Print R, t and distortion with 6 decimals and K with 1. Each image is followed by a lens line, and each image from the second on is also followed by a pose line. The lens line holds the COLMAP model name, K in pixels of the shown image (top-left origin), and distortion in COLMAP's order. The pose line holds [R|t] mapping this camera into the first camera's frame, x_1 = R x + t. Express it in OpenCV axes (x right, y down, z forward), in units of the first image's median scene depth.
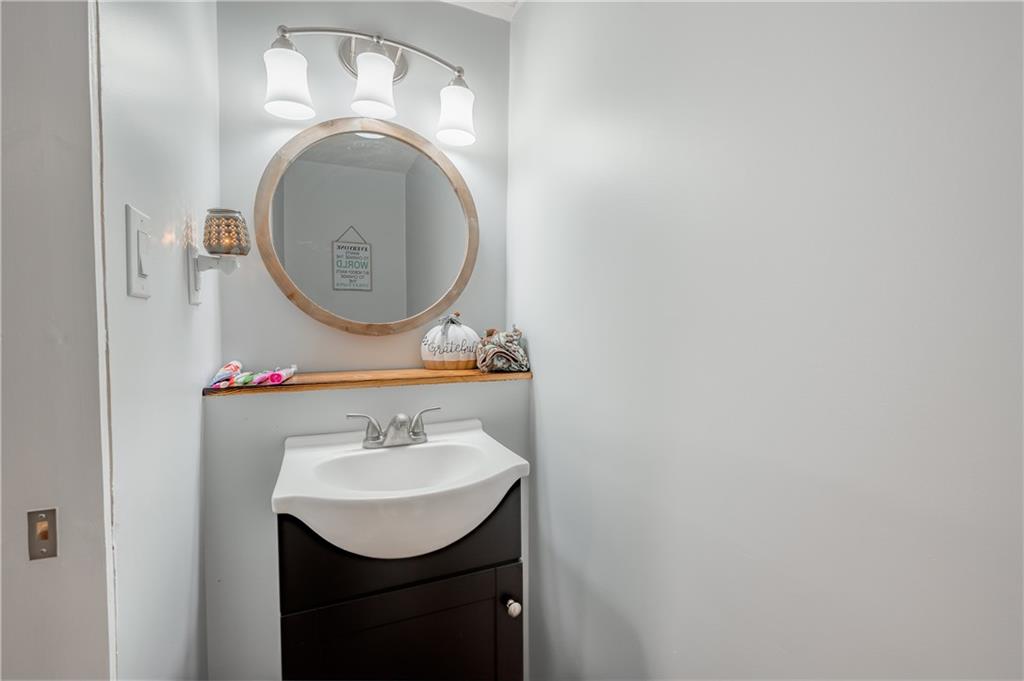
lens RADIAL K [[449.3, 0, 511.8], [0, 449.3, 341.3], [0, 0, 1]] dist [-0.003034, -0.000657]
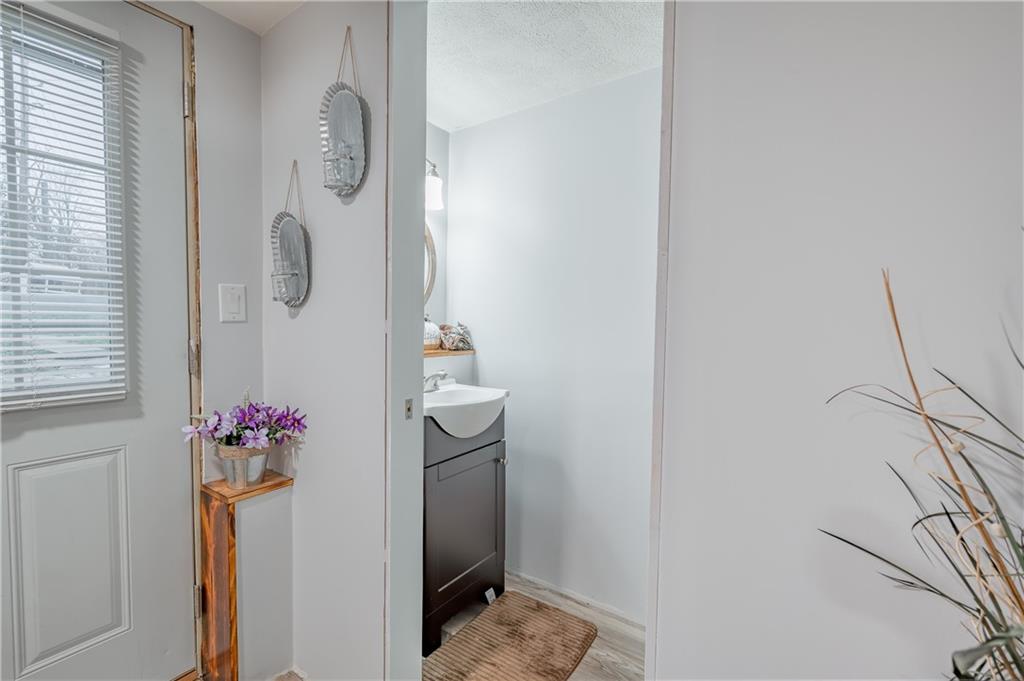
lens RADIAL K [[449.3, 0, 511.8], [0, 449.3, 339.3], [0, 0, 1]] dist [-0.003034, -0.000657]
pose [[0.851611, -0.008559, 0.524104, -0.736011], [0.005815, 0.999959, 0.006881, 0.016798], [-0.524142, -0.002813, 0.851626, -0.538710]]
